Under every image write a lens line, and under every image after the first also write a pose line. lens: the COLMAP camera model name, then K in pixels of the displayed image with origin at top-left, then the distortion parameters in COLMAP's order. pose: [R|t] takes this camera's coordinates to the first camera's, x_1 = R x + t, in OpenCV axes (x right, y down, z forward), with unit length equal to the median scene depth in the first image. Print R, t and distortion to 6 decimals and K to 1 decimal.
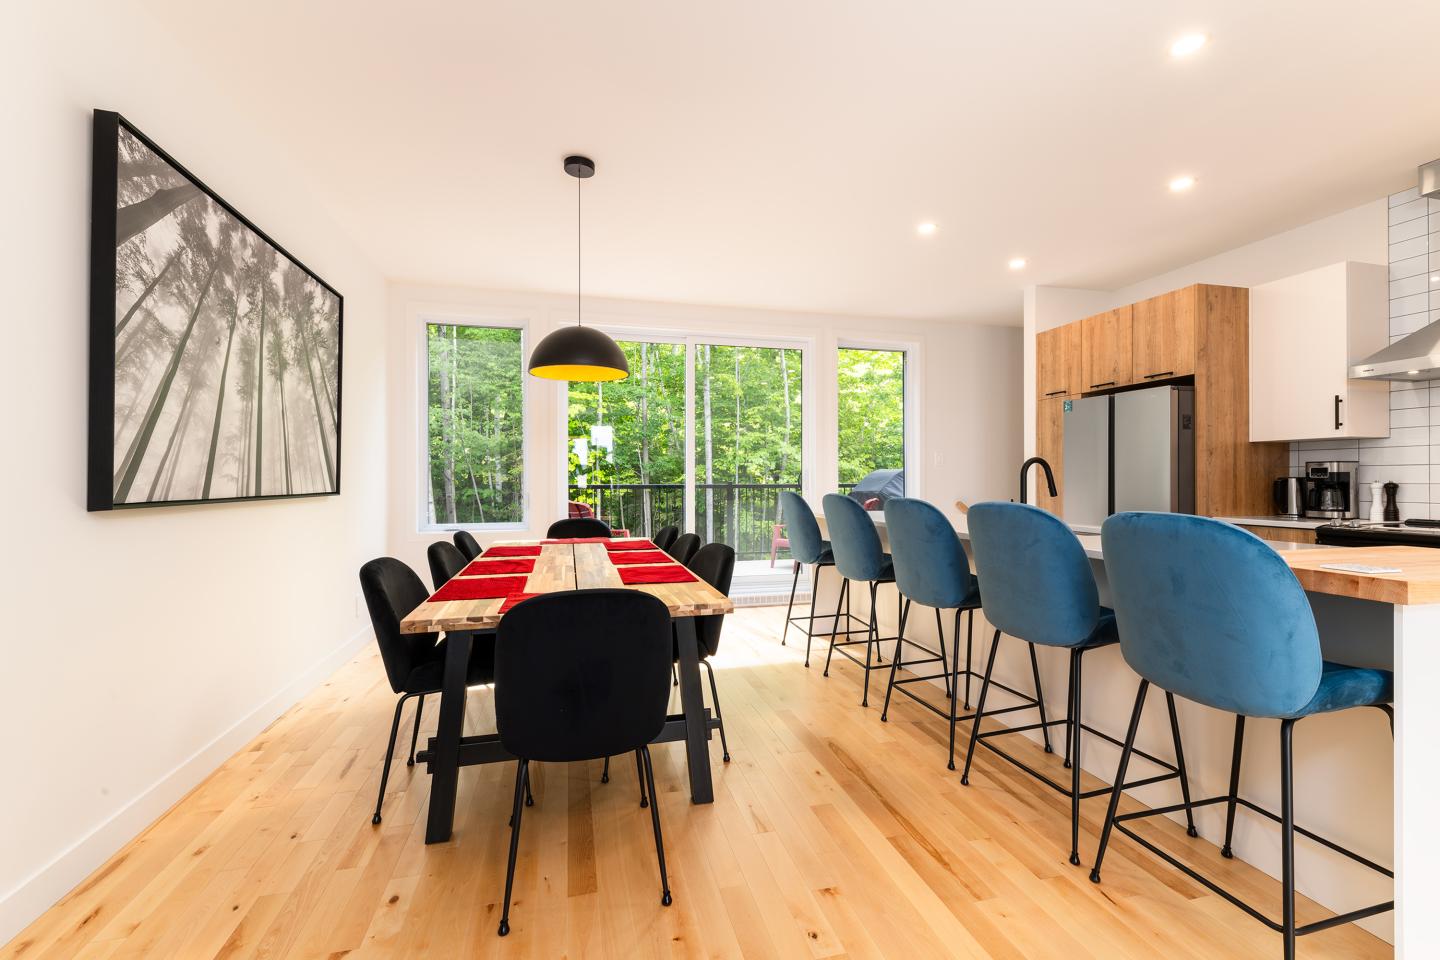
lens RADIAL K [[556.9, 0, 724.3], [0, 556.9, 477.0], [0, 0, 1]] dist [-0.000051, -0.000065]
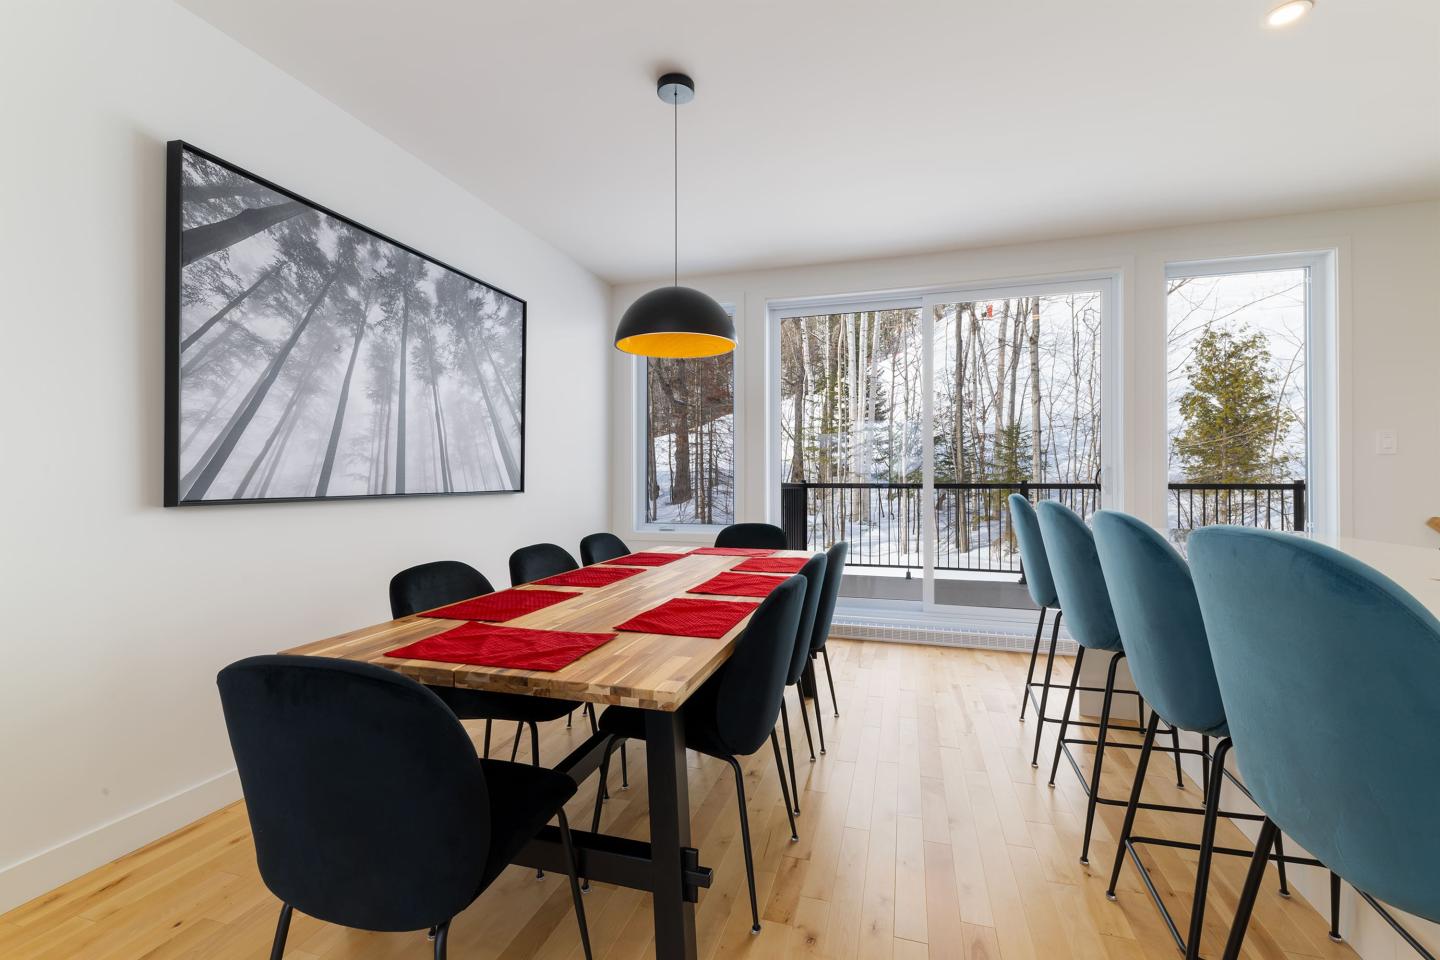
lens RADIAL K [[573.8, 0, 720.2], [0, 573.8, 479.8], [0, 0, 1]] dist [-0.000237, -0.000361]
pose [[0.850269, 0.002381, -0.526343, 0.282724], [0.001709, 0.999972, 0.007285, 0.000469], [0.526346, -0.007093, 0.850241, 0.436386]]
